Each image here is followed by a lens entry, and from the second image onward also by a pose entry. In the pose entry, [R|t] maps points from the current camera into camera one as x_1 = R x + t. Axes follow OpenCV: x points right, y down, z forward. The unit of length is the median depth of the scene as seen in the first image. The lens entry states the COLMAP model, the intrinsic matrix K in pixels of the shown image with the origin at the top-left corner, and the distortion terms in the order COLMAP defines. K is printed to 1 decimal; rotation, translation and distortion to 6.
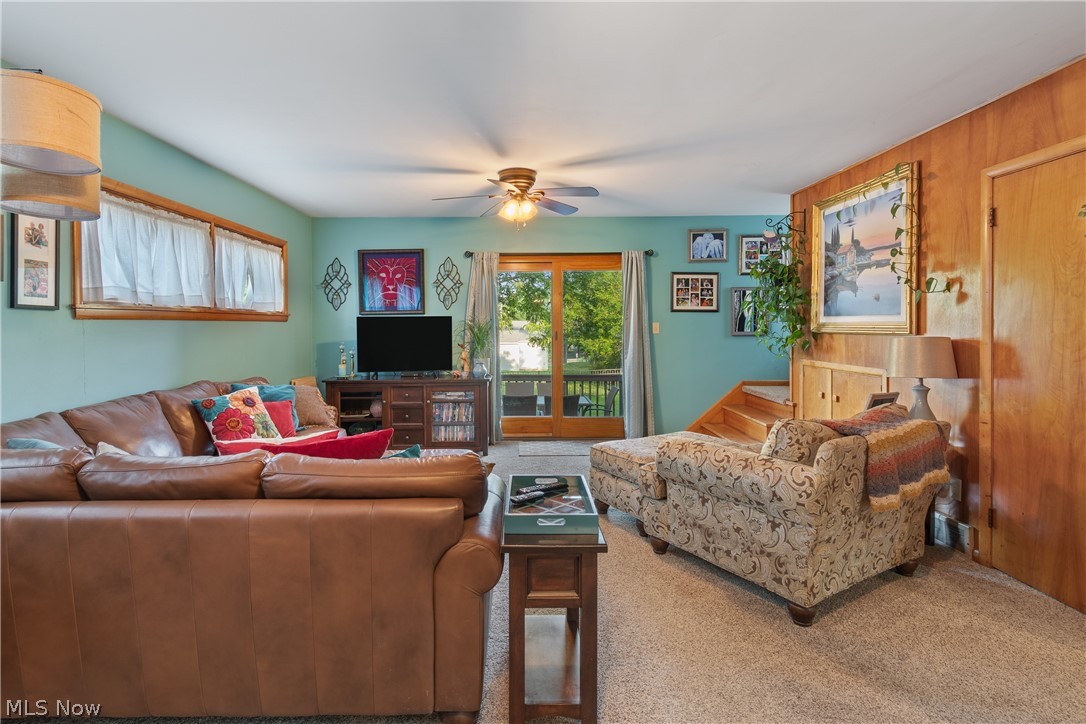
lens RADIAL K [[509.6, 0, 542.8], [0, 509.6, 328.8], [0, 0, 1]] dist [0.001502, -0.000188]
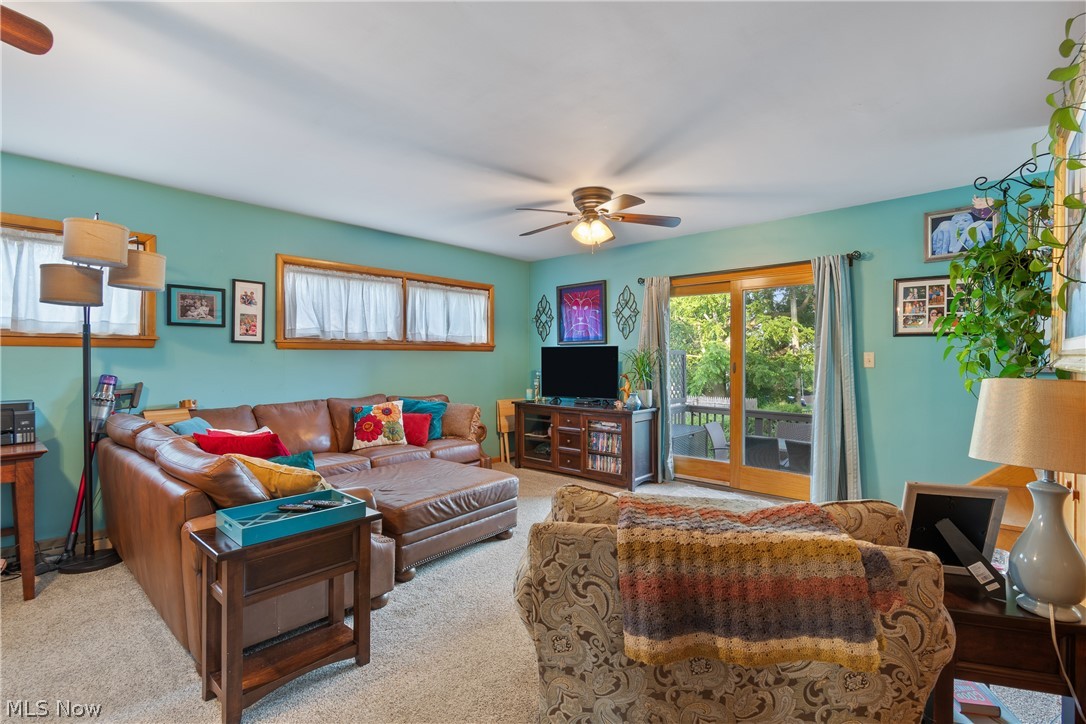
lens RADIAL K [[503.0, 0, 540.7], [0, 503.0, 355.3], [0, 0, 1]] dist [0.001252, -0.000368]
pose [[0.748124, 0.003604, -0.663549, 0.504101], [-0.009234, 0.999945, -0.004981, 0.000429], [0.663495, 0.009854, 0.748116, 0.245441]]
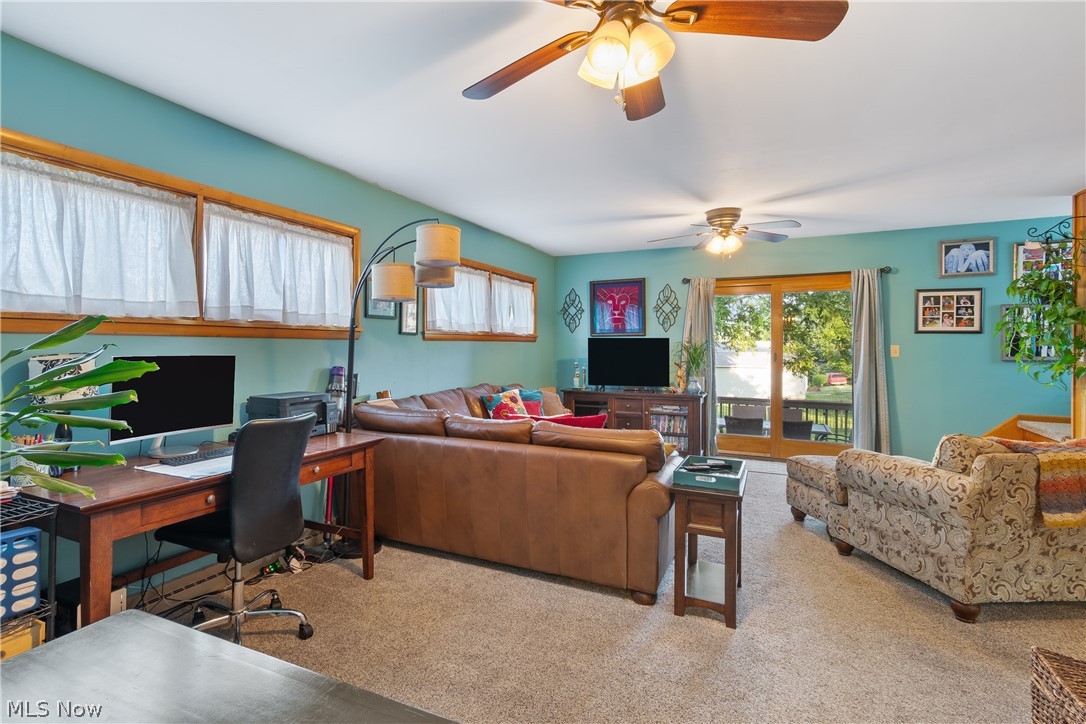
lens RADIAL K [[533.7, 0, 518.2], [0, 533.7, 343.8], [0, 0, 1]] dist [0.003280, -0.000249]
pose [[0.884558, 0.006611, -0.466384, 0.102034], [-0.011224, 0.999912, -0.007114, 0.000360], [0.466296, 0.011528, 0.884554, -0.253405]]
